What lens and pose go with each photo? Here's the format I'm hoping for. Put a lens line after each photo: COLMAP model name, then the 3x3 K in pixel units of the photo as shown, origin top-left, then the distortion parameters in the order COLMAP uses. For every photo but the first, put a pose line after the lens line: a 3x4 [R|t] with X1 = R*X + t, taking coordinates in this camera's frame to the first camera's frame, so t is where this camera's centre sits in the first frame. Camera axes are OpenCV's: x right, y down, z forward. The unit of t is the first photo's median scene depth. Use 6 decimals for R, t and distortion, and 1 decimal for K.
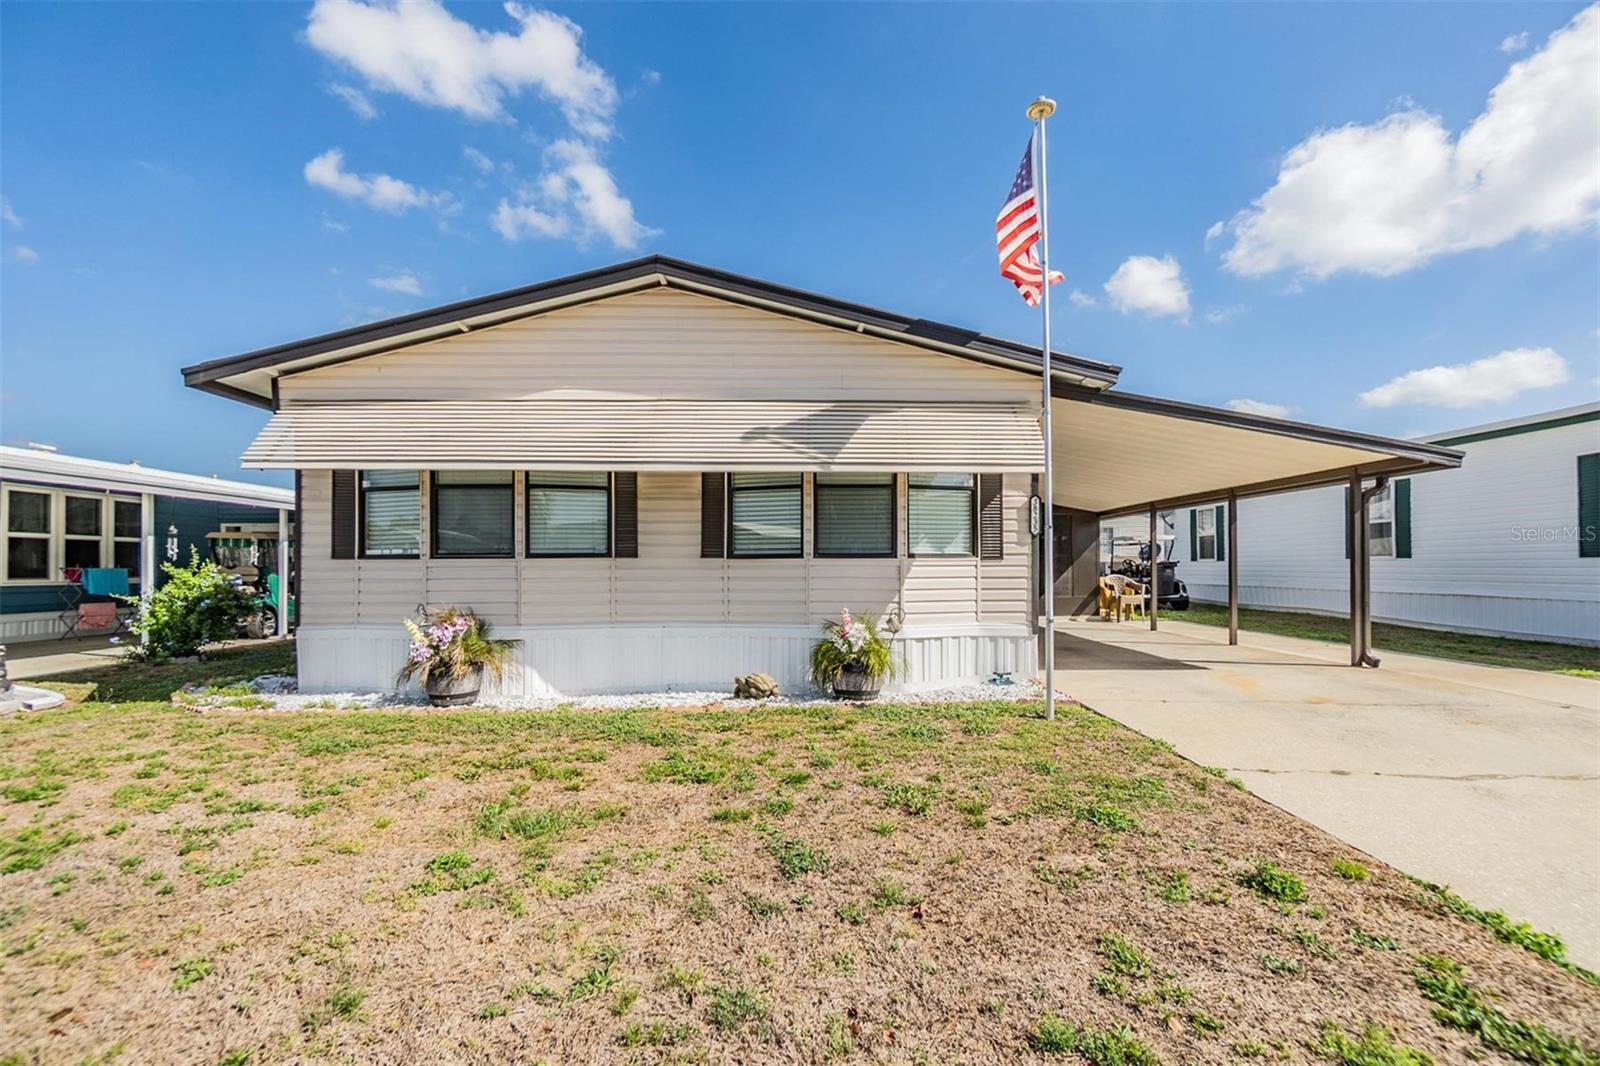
lens RADIAL K [[701.6, 0, 823.6], [0, 701.6, 562.3], [0, 0, 1]] dist [-0.003432, 0.000863]
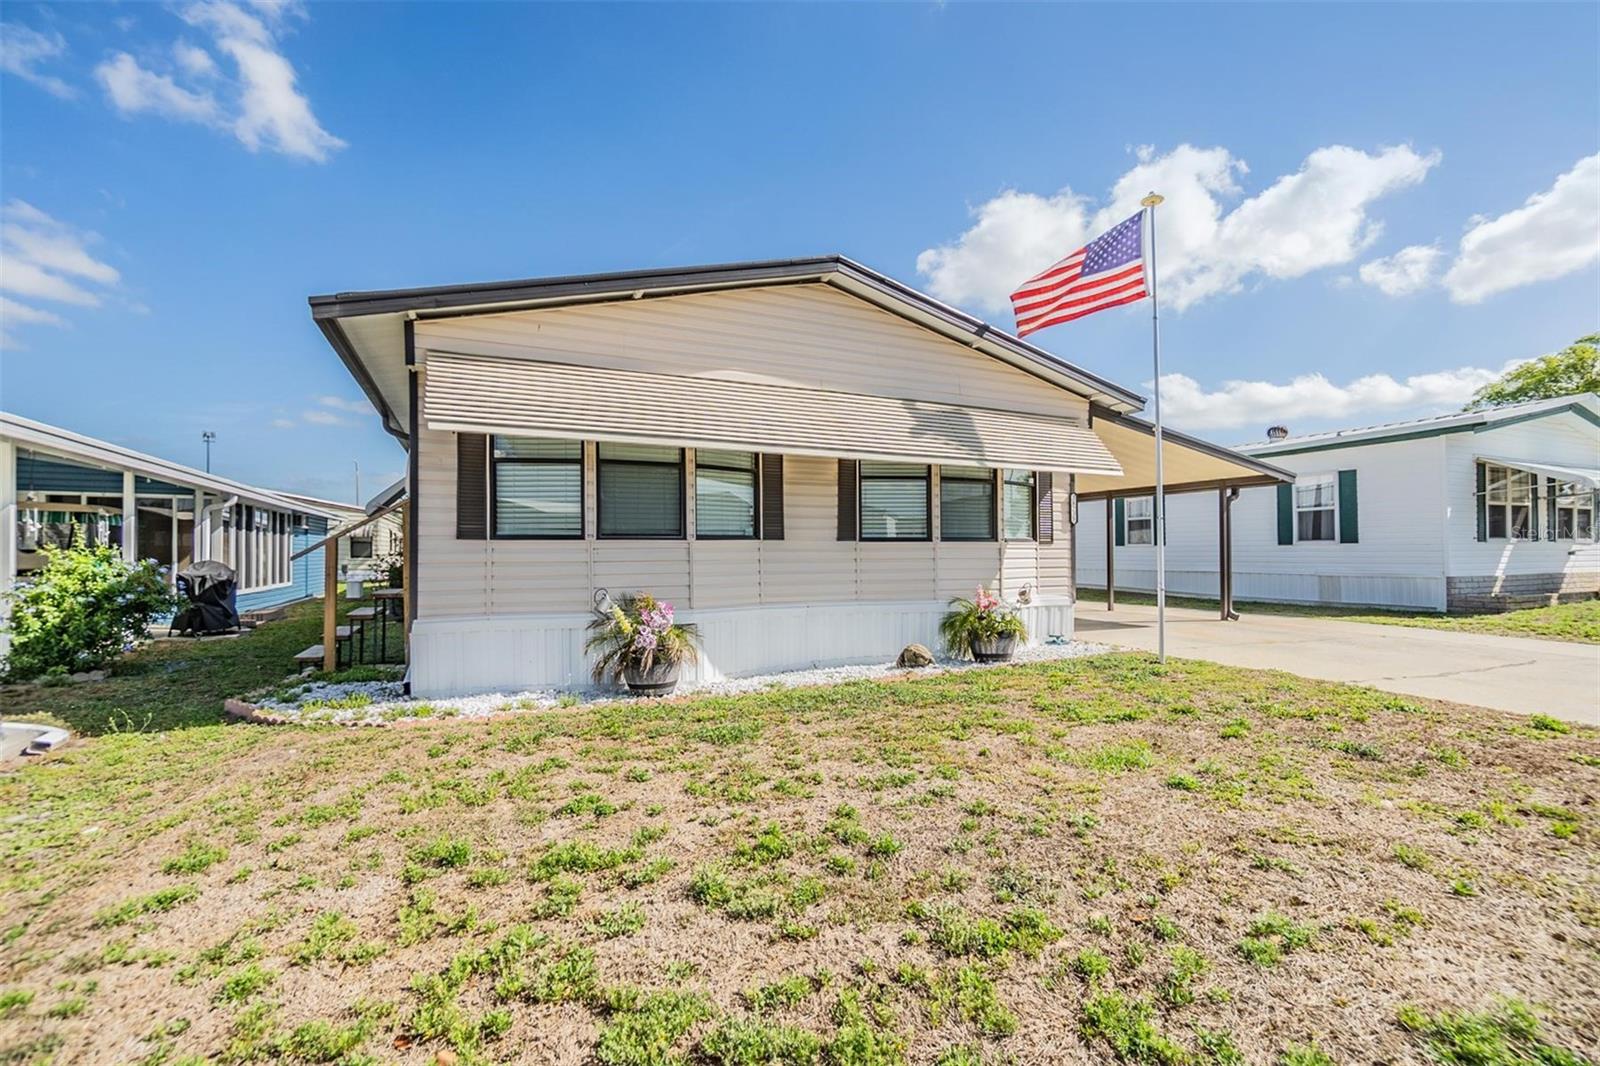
lens RADIAL K [[701.6, 0, 814.5], [0, 701.6, 542.4], [0, 0, 1]] dist [-0.003432, 0.000863]
pose [[0.912523, 0.005413, 0.408990, -0.645833], [-0.004798, 0.999985, -0.002529, -0.000535], [-0.408998, 0.000345, 0.912535, 0.042674]]
